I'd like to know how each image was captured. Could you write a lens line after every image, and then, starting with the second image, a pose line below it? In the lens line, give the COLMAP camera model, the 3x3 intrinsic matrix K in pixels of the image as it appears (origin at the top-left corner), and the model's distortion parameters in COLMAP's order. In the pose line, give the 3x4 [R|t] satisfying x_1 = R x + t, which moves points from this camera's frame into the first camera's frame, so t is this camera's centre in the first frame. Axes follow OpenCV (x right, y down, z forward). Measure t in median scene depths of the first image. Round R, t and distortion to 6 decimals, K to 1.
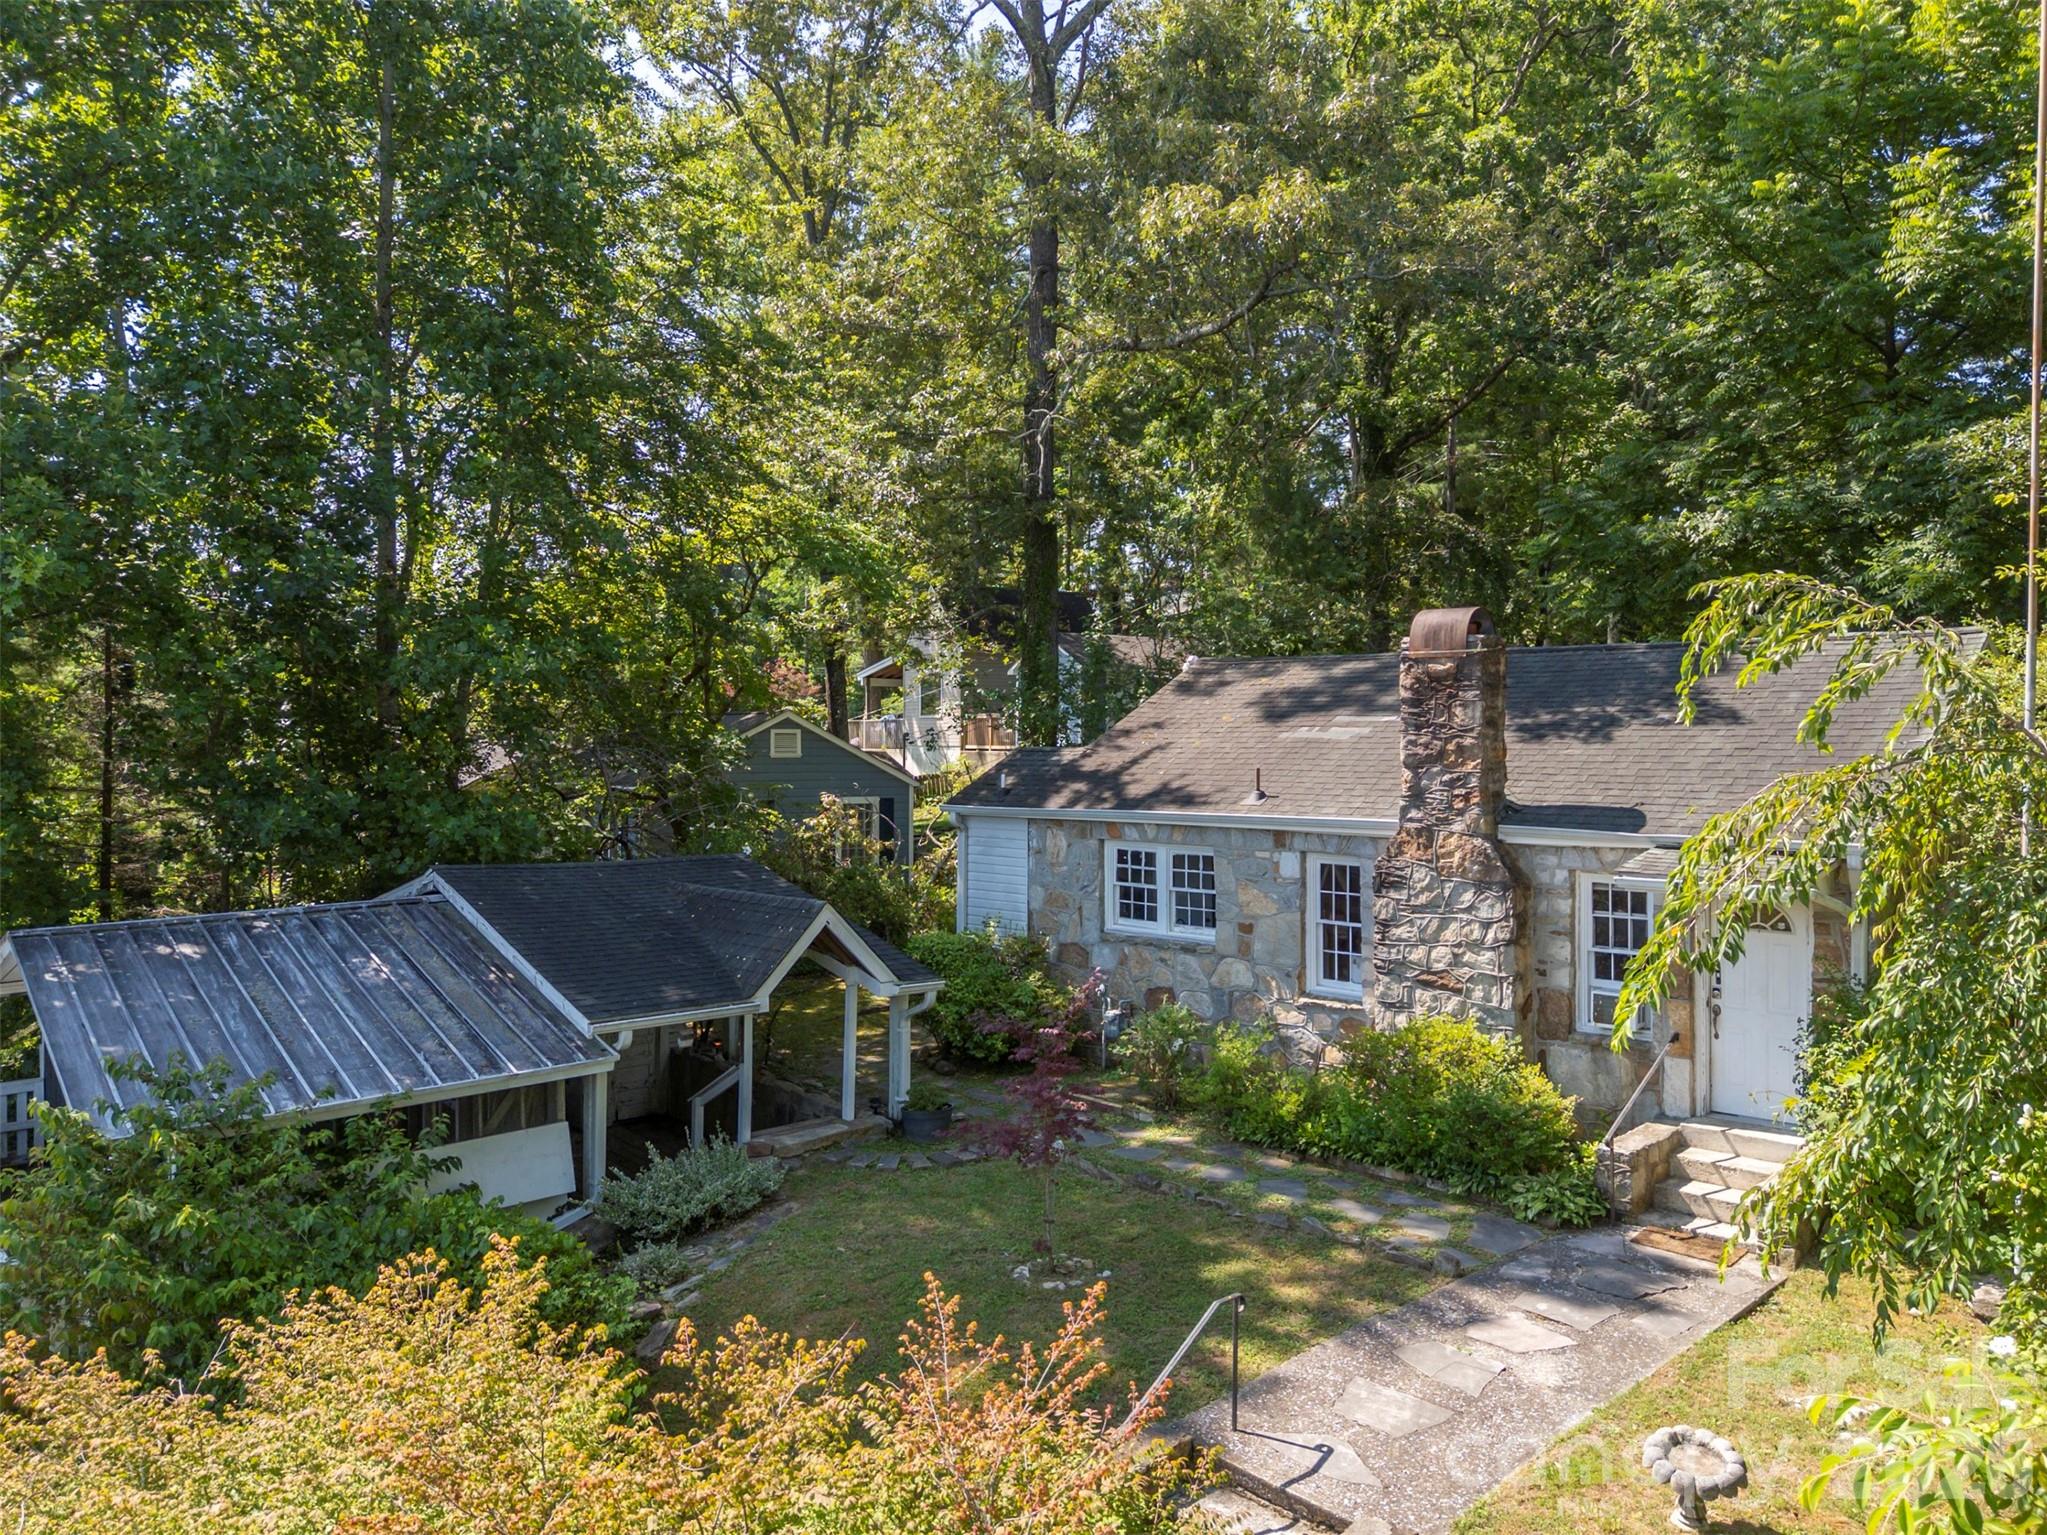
lens RADIAL K [[1519.9, 0, 986.6], [0, 1519.9, 769.0], [0, 0, 1]] dist [0.078701, -0.081756]
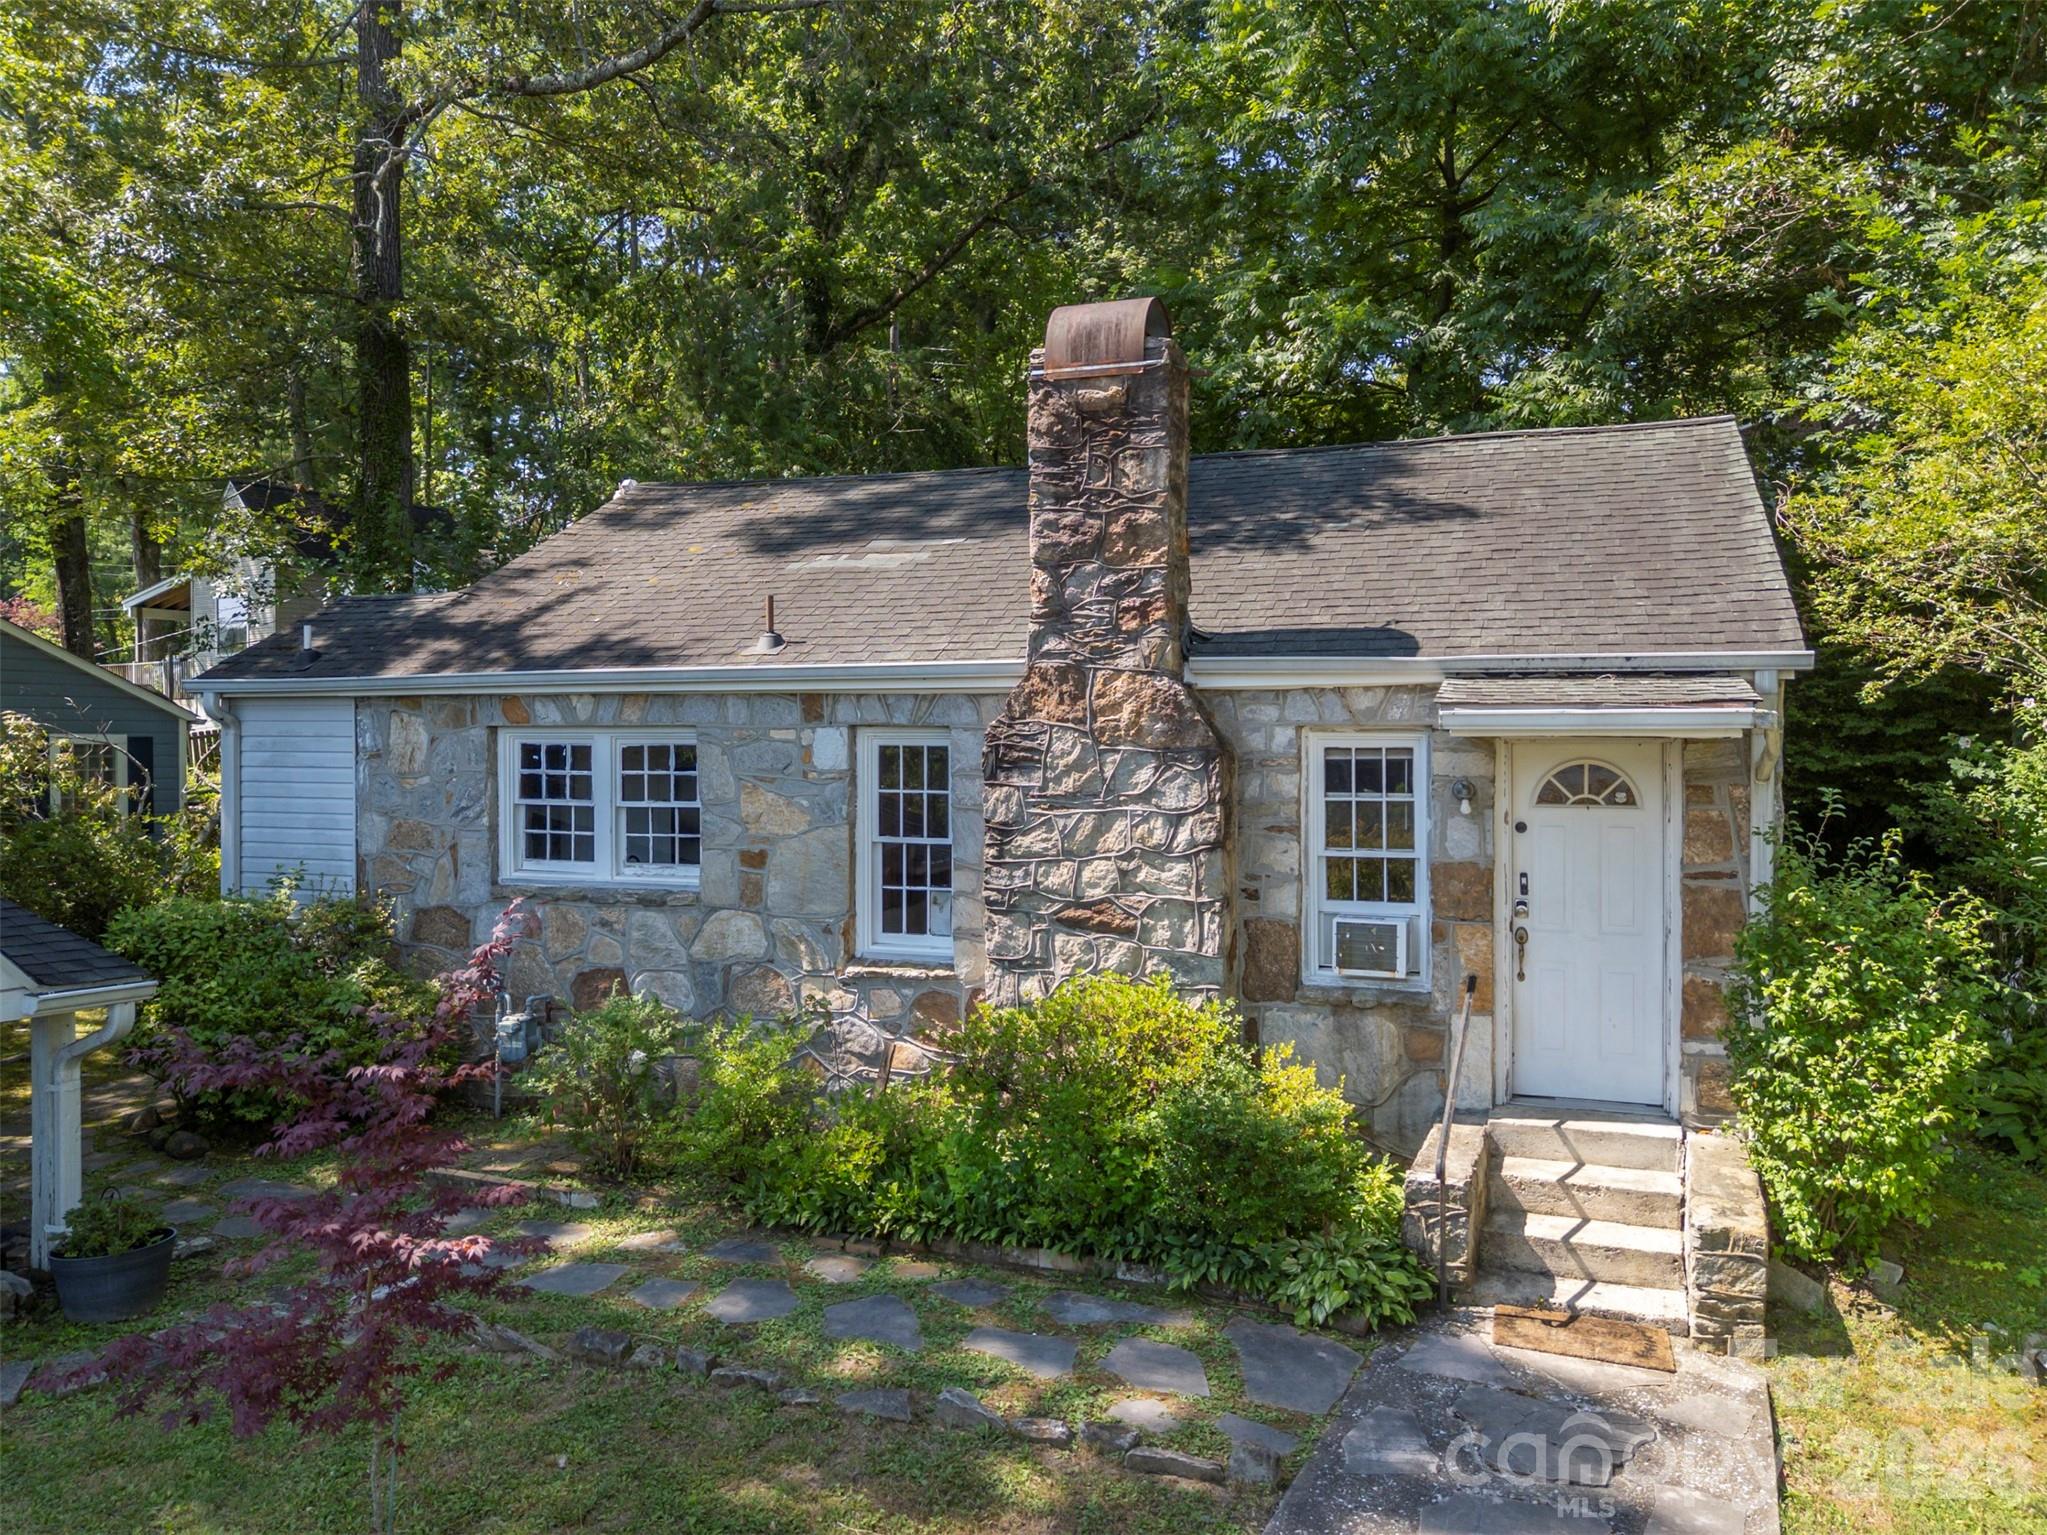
lens RADIAL K [[1483.8, 0, 1025.4], [0, 1483.8, 766.0], [0, 0, 1]] dist [0.125718, -0.164654]
pose [[0.909386, -0.005465, 0.415917, 0.025570], [0.006949, 0.999974, -0.002054, 0.078422], [-0.415894, 0.004758, 0.909400, 0.470868]]
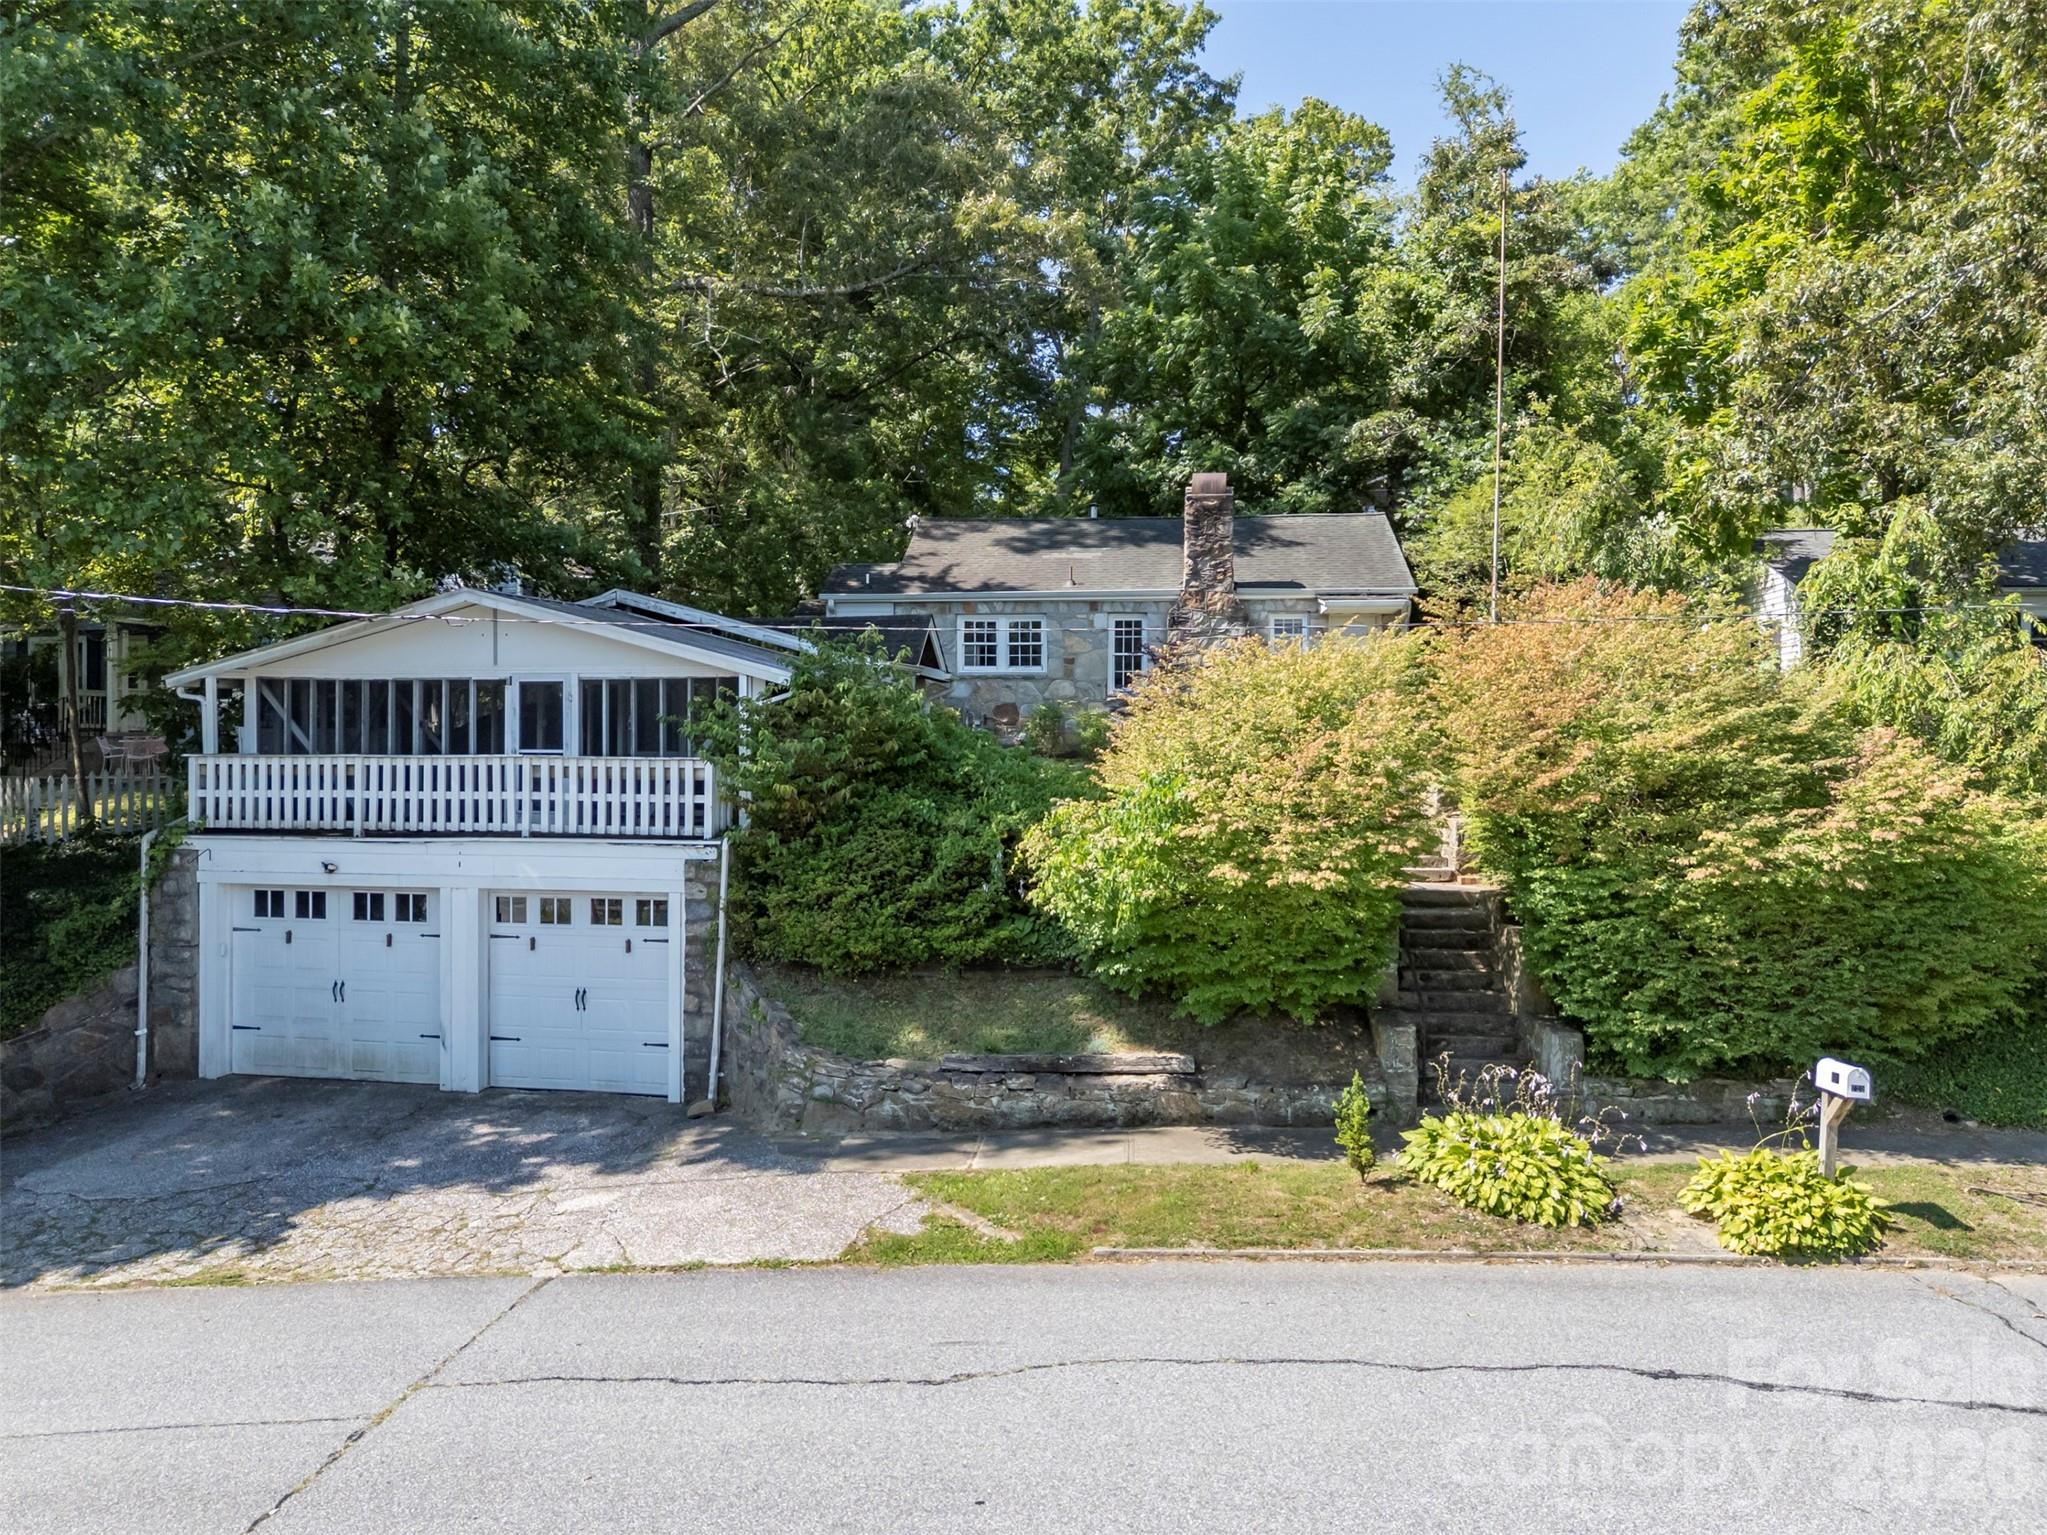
lens RADIAL K [[1519.9, 0, 986.6], [0, 1519.9, 769.0], [0, 0, 1]] dist [0.078701, -0.081756]
pose [[0.785768, -0.005960, 0.618493, -1.052772], [0.012110, 0.999910, -0.005750, 0.260405], [-0.618403, 0.012009, 0.785769, -0.286880]]
